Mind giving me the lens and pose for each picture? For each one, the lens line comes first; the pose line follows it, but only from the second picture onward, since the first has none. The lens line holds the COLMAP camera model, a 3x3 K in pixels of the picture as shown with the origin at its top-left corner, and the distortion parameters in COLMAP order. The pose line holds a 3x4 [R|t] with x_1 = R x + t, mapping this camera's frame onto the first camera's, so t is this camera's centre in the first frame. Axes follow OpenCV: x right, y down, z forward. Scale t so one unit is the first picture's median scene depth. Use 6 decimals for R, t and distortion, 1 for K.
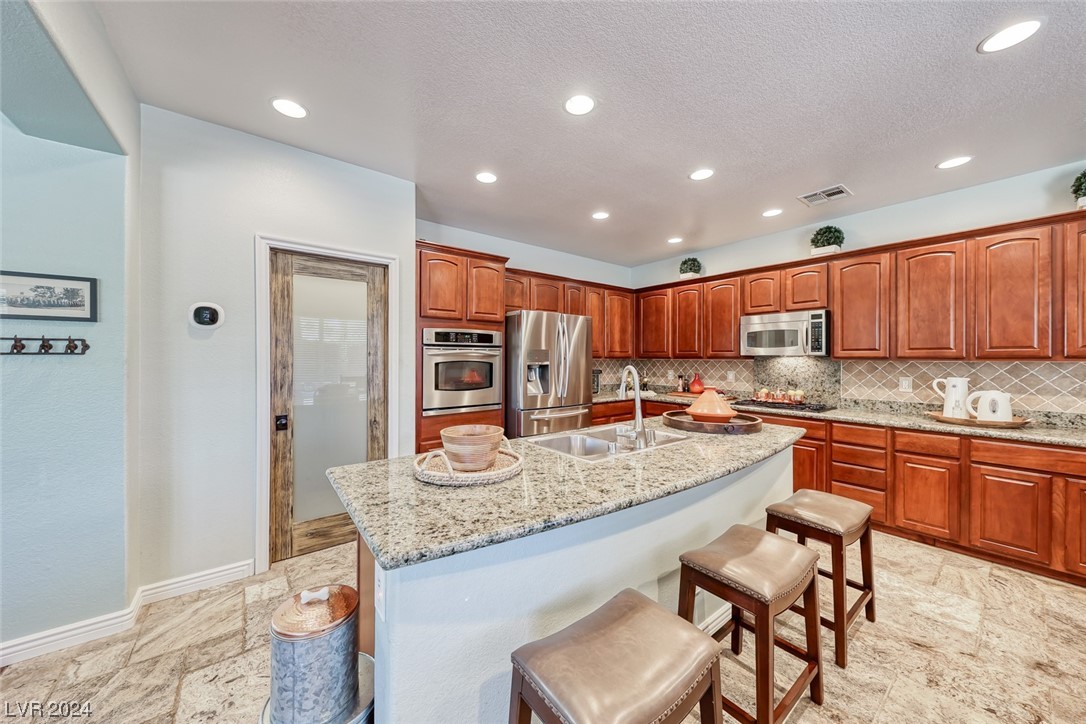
lens RADIAL K [[372.6, 0, 538.1], [0, 372.6, 360.1], [0, 0, 1]] dist [0.014286, -0.005428]
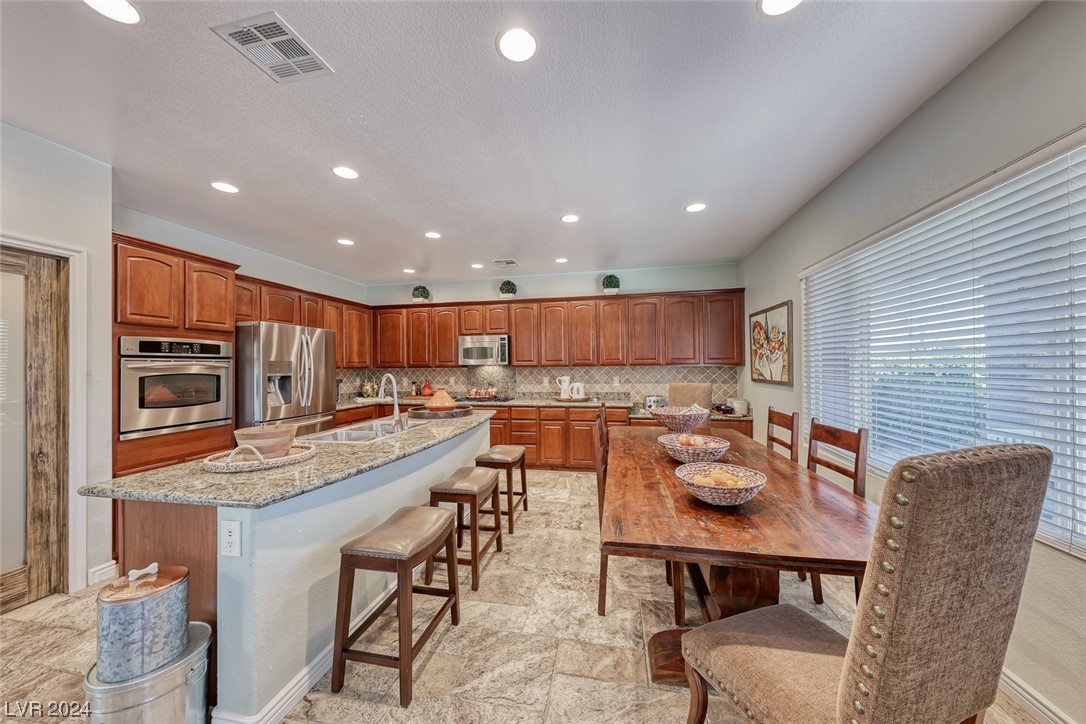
lens RADIAL K [[372.6, 0, 544.2], [0, 372.6, 361.1], [0, 0, 1]] dist [0.014286, -0.005428]
pose [[0.746890, -0.001547, 0.664946, -0.154363], [0.016084, 0.999747, -0.015740, -0.000540], [-0.664753, 0.022452, 0.746726, -0.263369]]
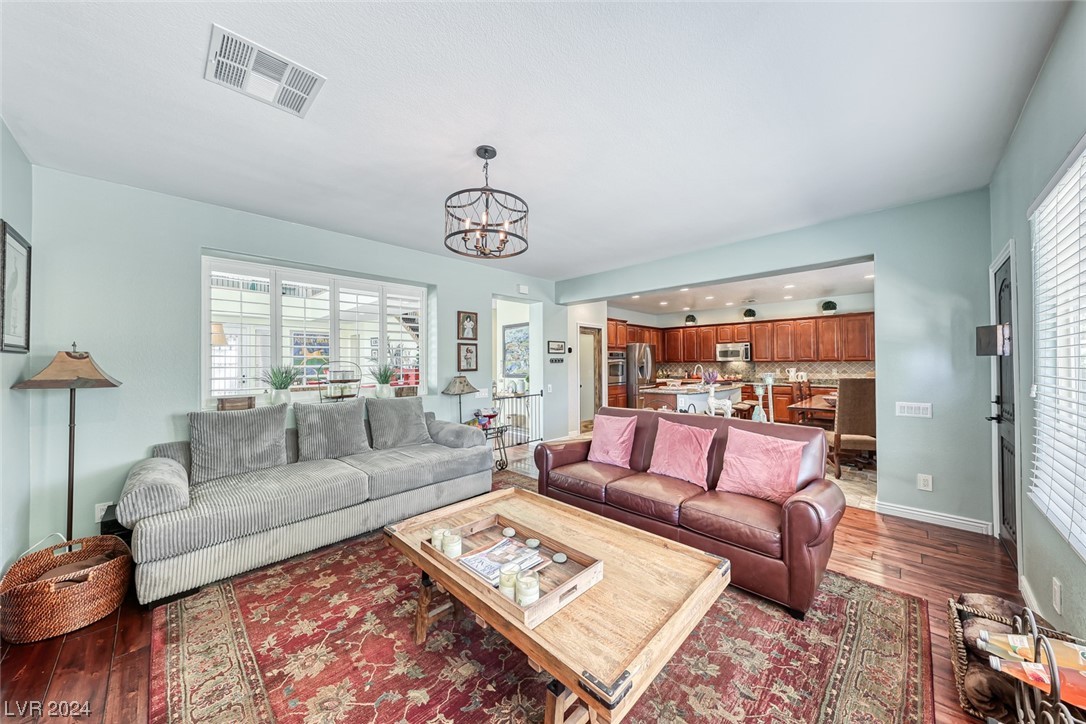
lens RADIAL K [[372.6, 0, 538.0], [0, 372.6, 360.0], [0, 0, 1]] dist [0.014286, -0.005428]
pose [[0.990490, -0.009104, 0.137285, -1.091250], [0.011443, 0.999802, -0.016256, 0.008122], [-0.137110, 0.017673, 0.990398, -1.425907]]
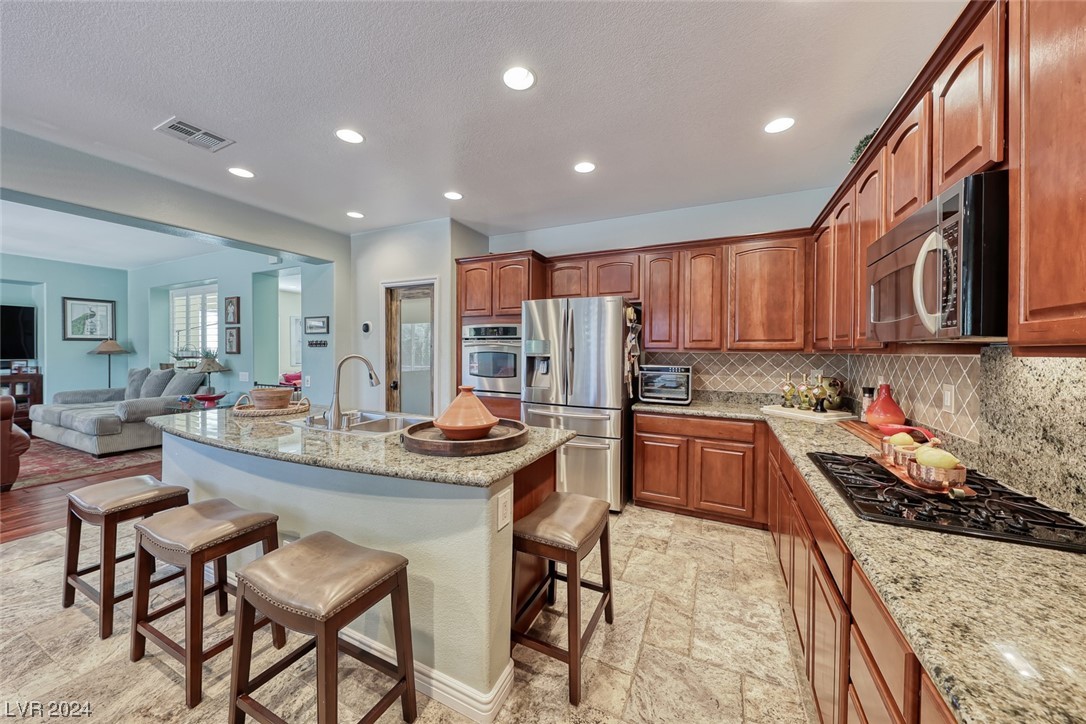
lens RADIAL K [[372.6, 0, 544.2], [0, 372.6, 357.0], [0, 0, 1]] dist [0.014286, -0.005428]
pose [[0.462177, 0.017913, -0.886607, 0.940748], [-0.011454, 0.999833, 0.014230, -0.000130], [0.886714, 0.003579, 0.462305, 0.638799]]
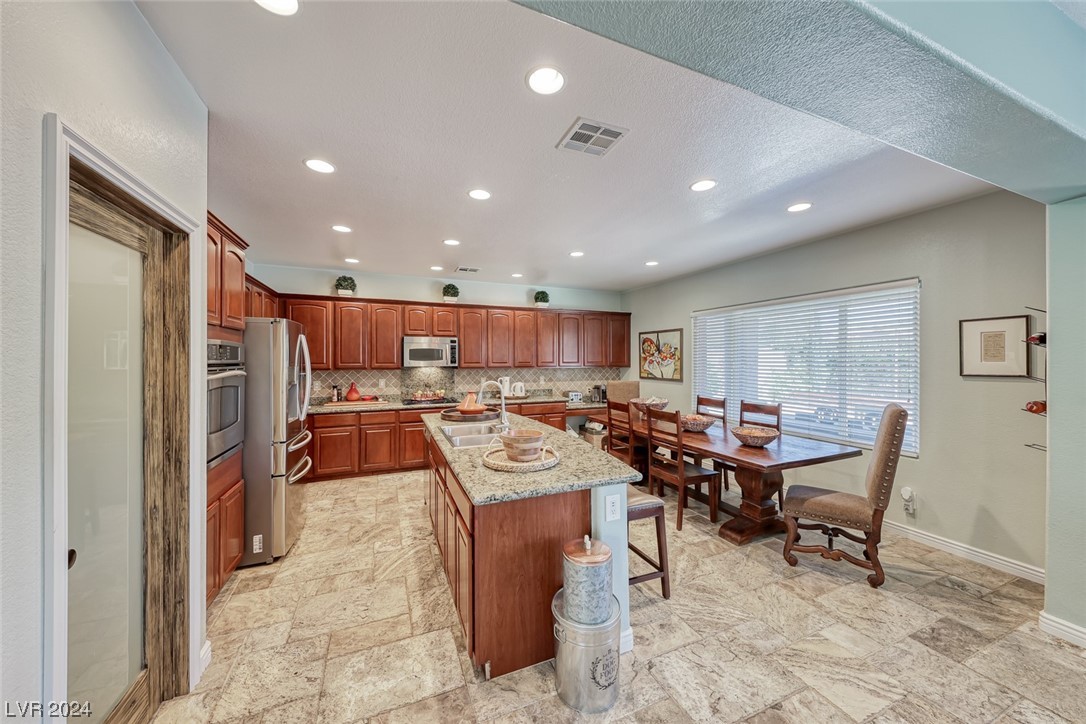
lens RADIAL K [[372.6, 0, 540.8], [0, 372.6, 363.5], [0, 0, 1]] dist [0.014286, -0.005428]
pose [[0.248868, -0.013846, 0.968438, -0.744038], [0.007523, 0.999895, 0.012363, -0.045487], [-0.968508, 0.004209, 0.248947, 0.281656]]
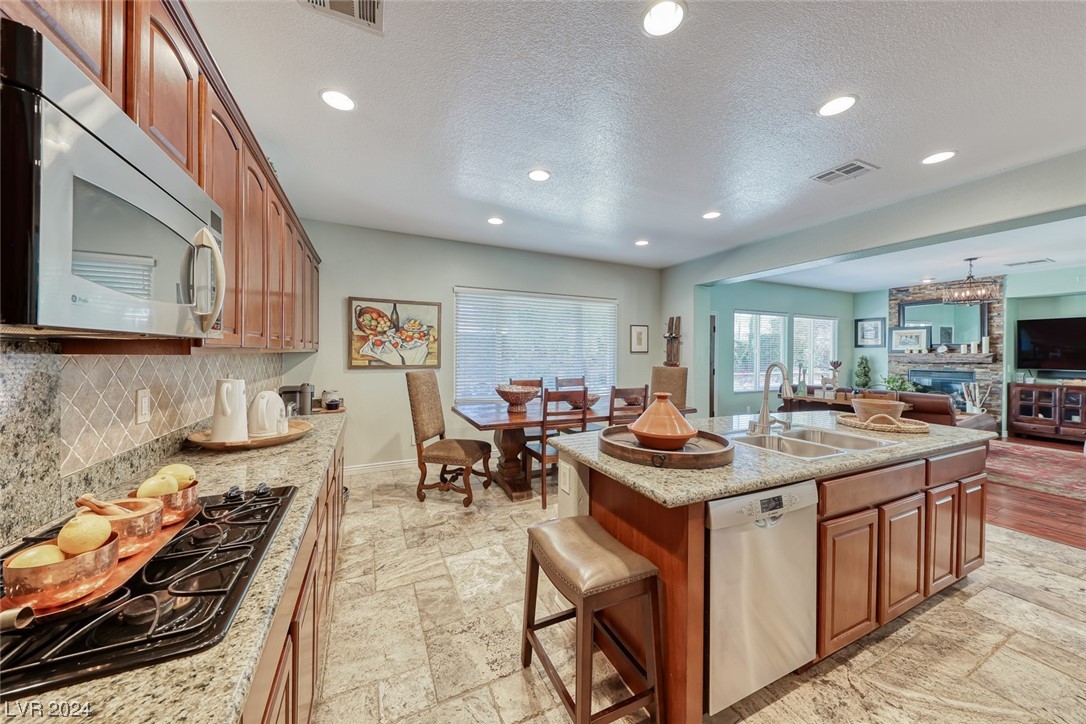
lens RADIAL K [[372.6, 0, 542.4], [0, 372.6, 352.9], [0, 0, 1]] dist [0.014286, -0.005428]
pose [[-0.977712, -0.011177, 0.209655, 0.431046], [-0.009565, 0.999916, 0.008701, -0.007977], [-0.209735, 0.006502, -0.977737, 1.390798]]
